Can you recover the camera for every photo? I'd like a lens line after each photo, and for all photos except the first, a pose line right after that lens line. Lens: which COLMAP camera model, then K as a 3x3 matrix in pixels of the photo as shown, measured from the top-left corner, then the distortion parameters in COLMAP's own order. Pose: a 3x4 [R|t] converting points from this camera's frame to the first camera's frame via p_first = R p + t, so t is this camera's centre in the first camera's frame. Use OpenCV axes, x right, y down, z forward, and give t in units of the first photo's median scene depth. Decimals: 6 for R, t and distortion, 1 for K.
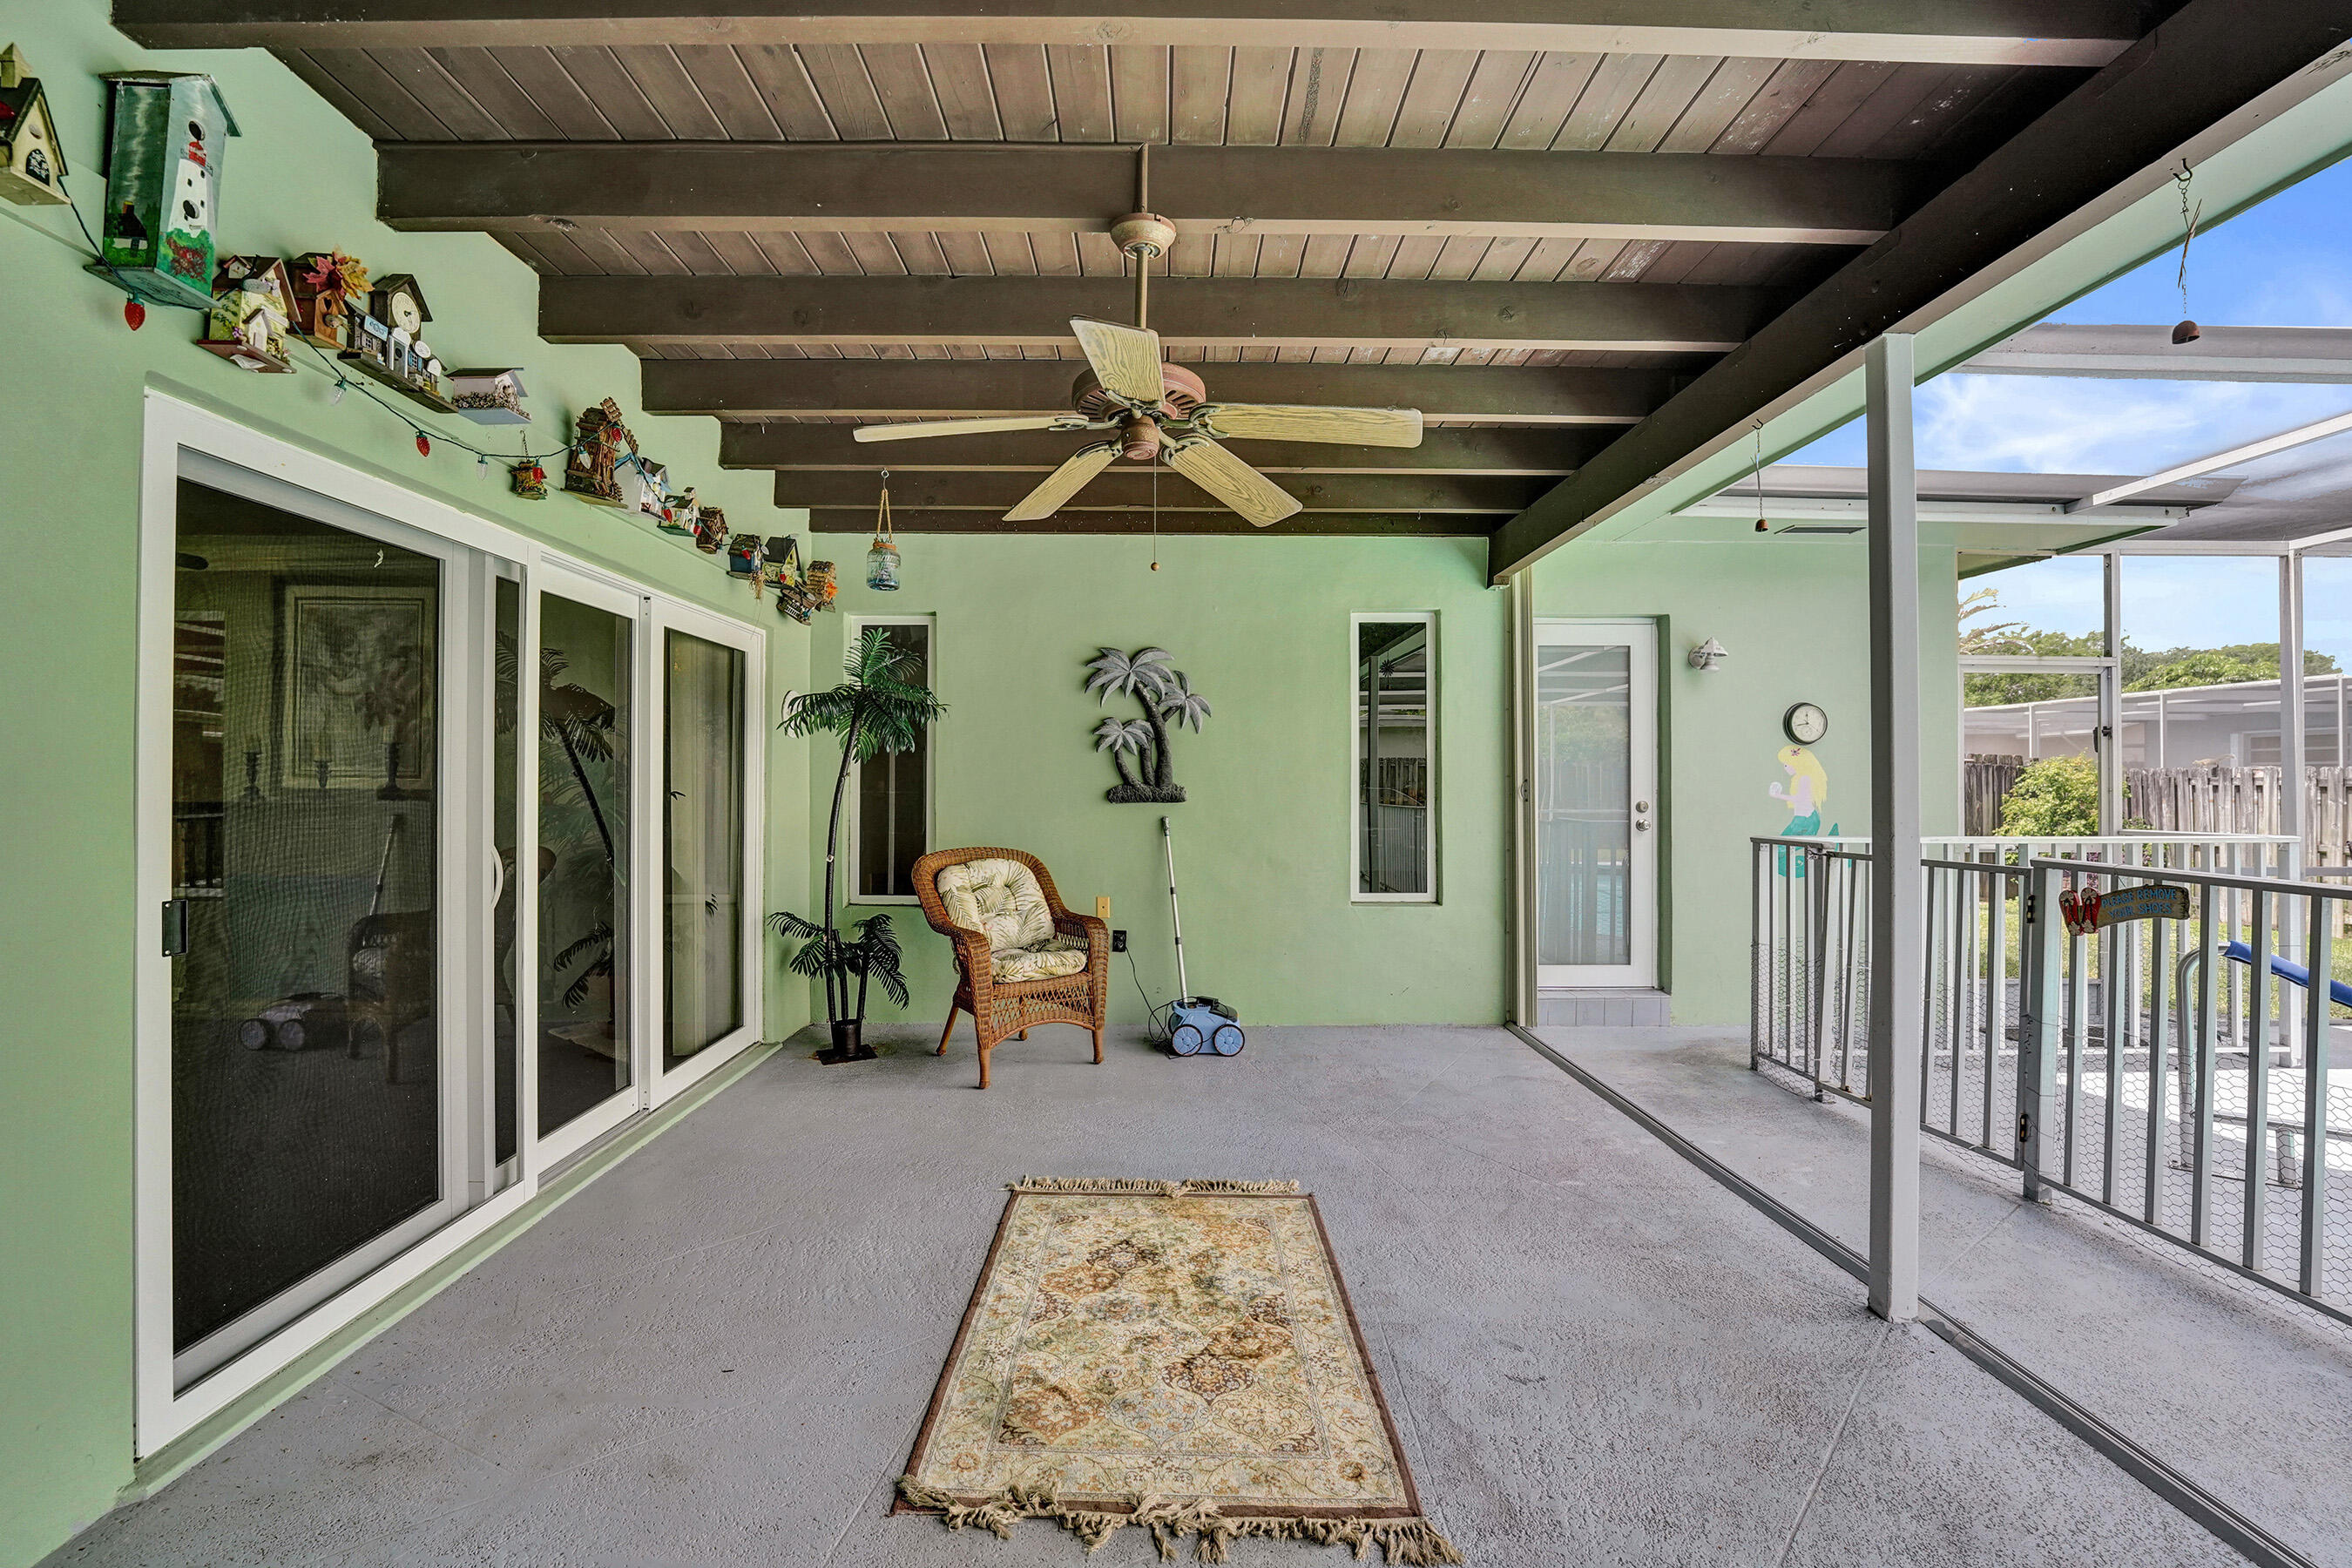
lens RADIAL K [[975.3, 0, 1169.4], [0, 975.3, 763.8], [0, 0, 1]] dist [-0.030729, 0.004393]
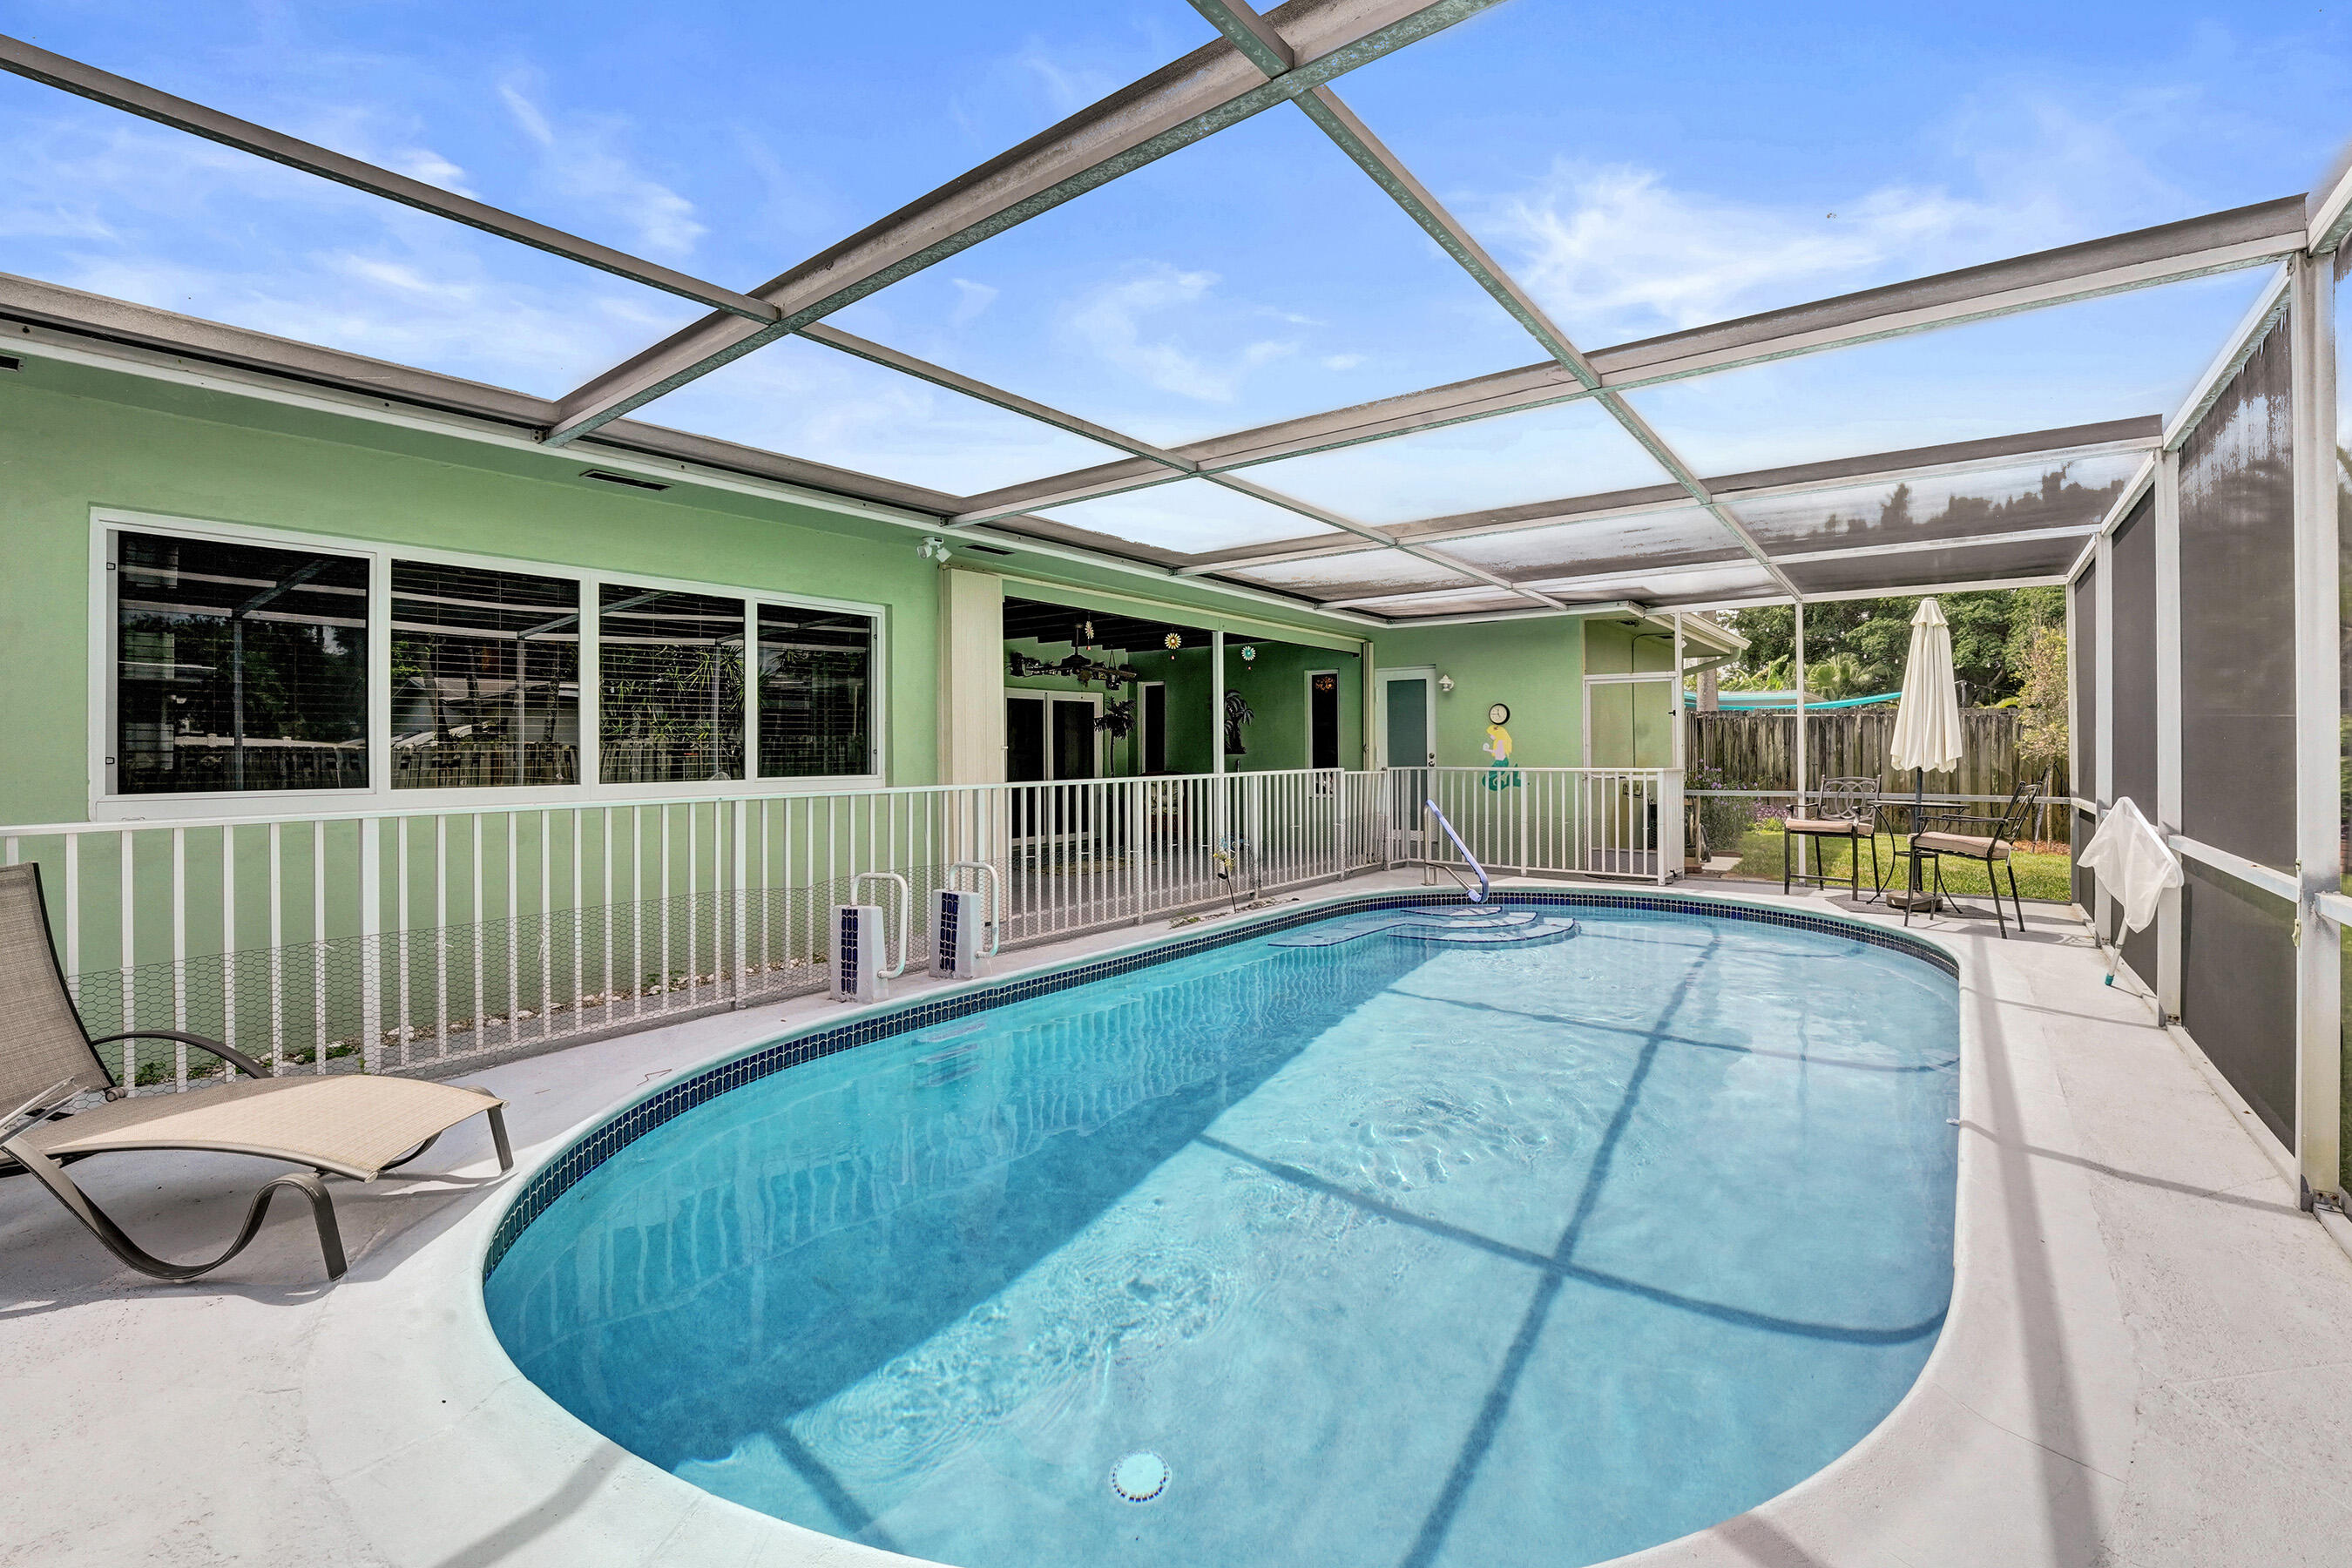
lens RADIAL K [[1003.2, 0, 1188.1], [0, 1003.2, 751.2], [0, 0, 1]] dist [-0.028772, 0.000017]
pose [[0.785444, -0.005783, -0.618906, 1.809607], [0.018186, 0.999740, 0.013738, -0.006317], [0.618666, -0.022046, 0.785345, -1.307928]]
